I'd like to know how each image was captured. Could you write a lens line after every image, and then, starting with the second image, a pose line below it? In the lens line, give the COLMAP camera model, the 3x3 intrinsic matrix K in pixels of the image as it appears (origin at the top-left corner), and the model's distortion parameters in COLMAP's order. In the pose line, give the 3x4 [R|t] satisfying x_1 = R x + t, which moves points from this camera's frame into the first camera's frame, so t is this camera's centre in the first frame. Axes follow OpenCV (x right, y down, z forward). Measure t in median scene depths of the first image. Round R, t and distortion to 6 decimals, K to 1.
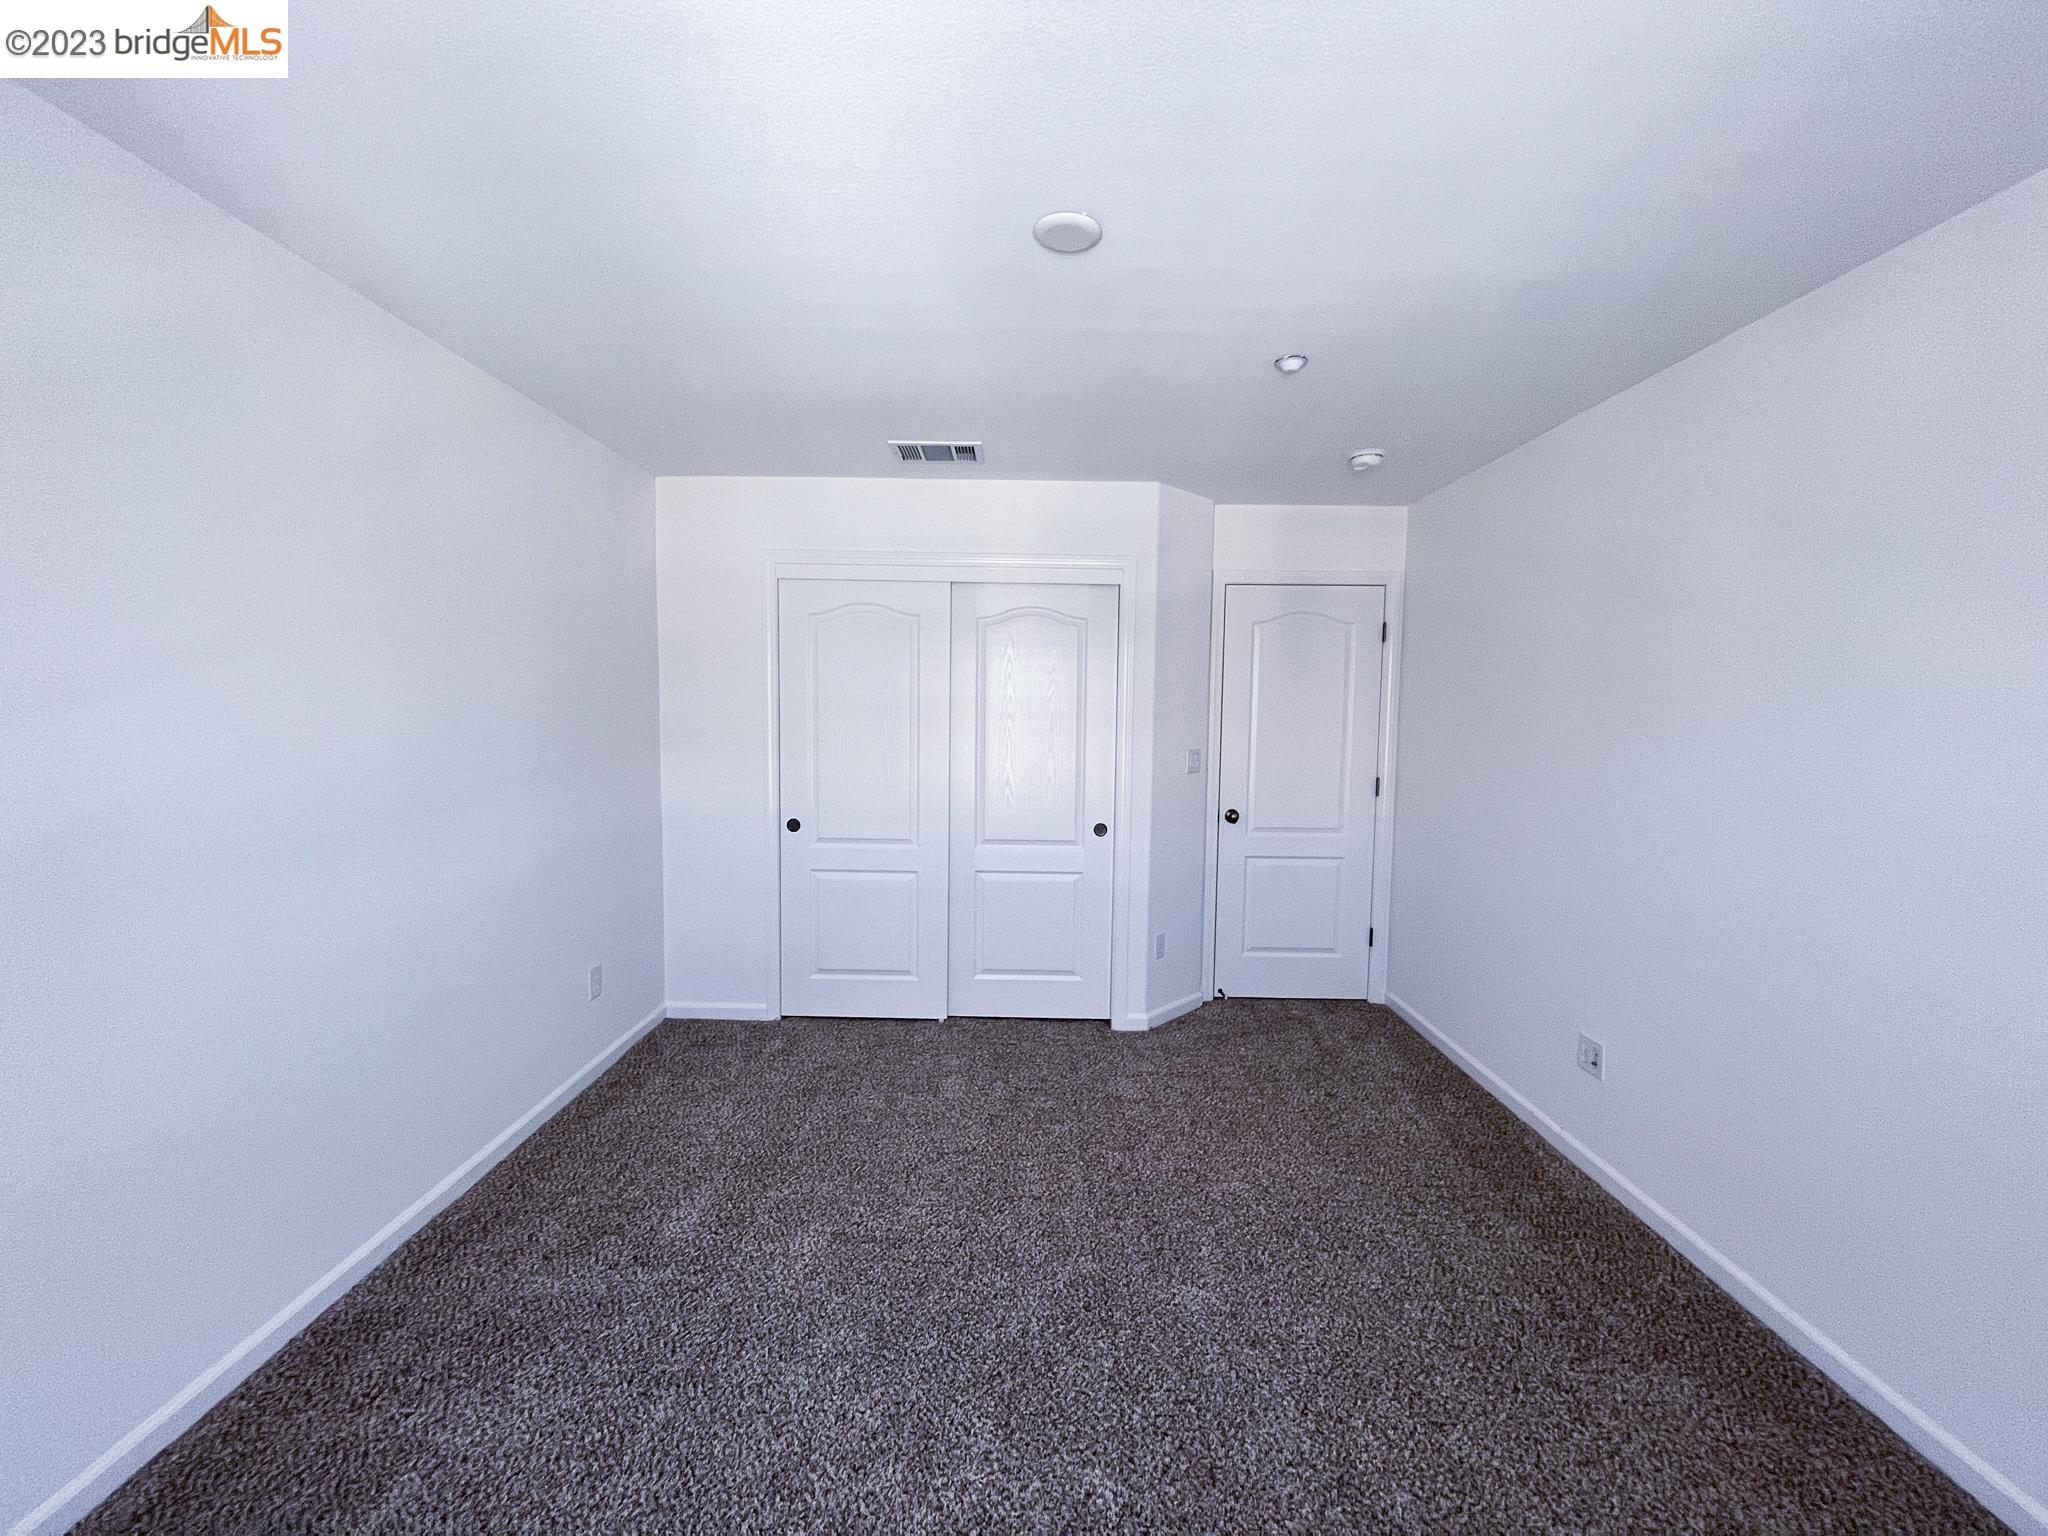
lens RADIAL K [[830.3, 0, 1019.0], [0, 830.3, 767.3], [0, 0, 1]] dist [0.001072, -0.001882]
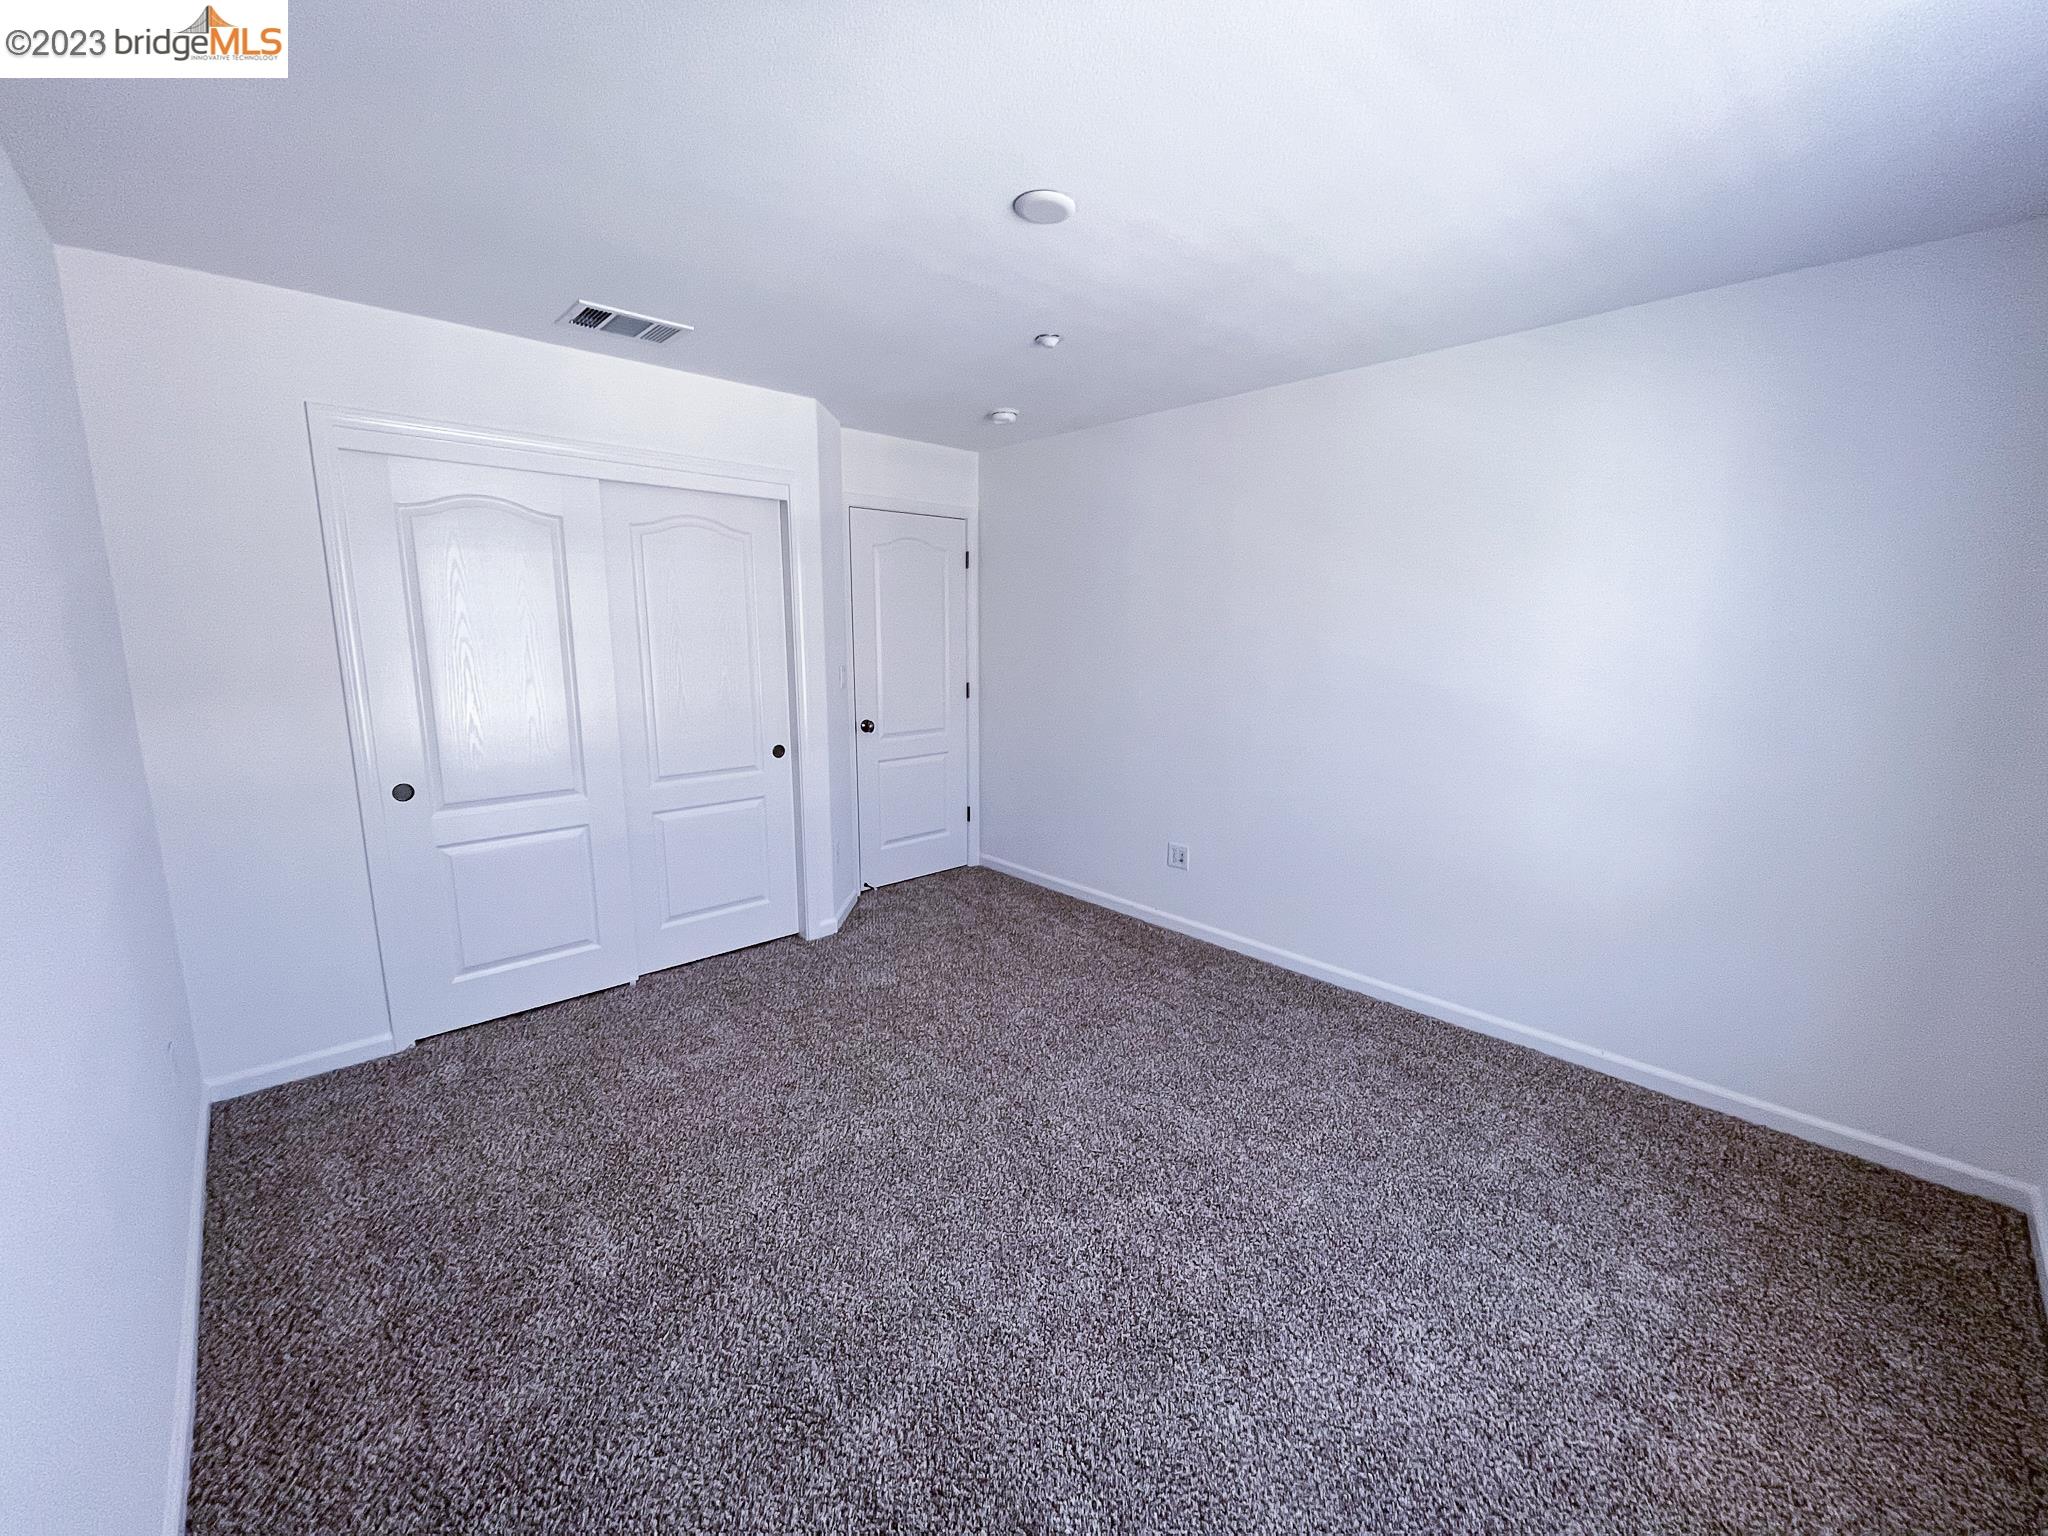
lens RADIAL K [[830.3, 0, 1015.6], [0, 830.3, 765.8], [0, 0, 1]] dist [0.001072, -0.001882]
pose [[0.721640, -0.127875, 0.680356, -0.376652], [0.056170, 0.990367, 0.126565, -0.017634], [-0.689986, -0.053118, 0.721871, 0.080367]]
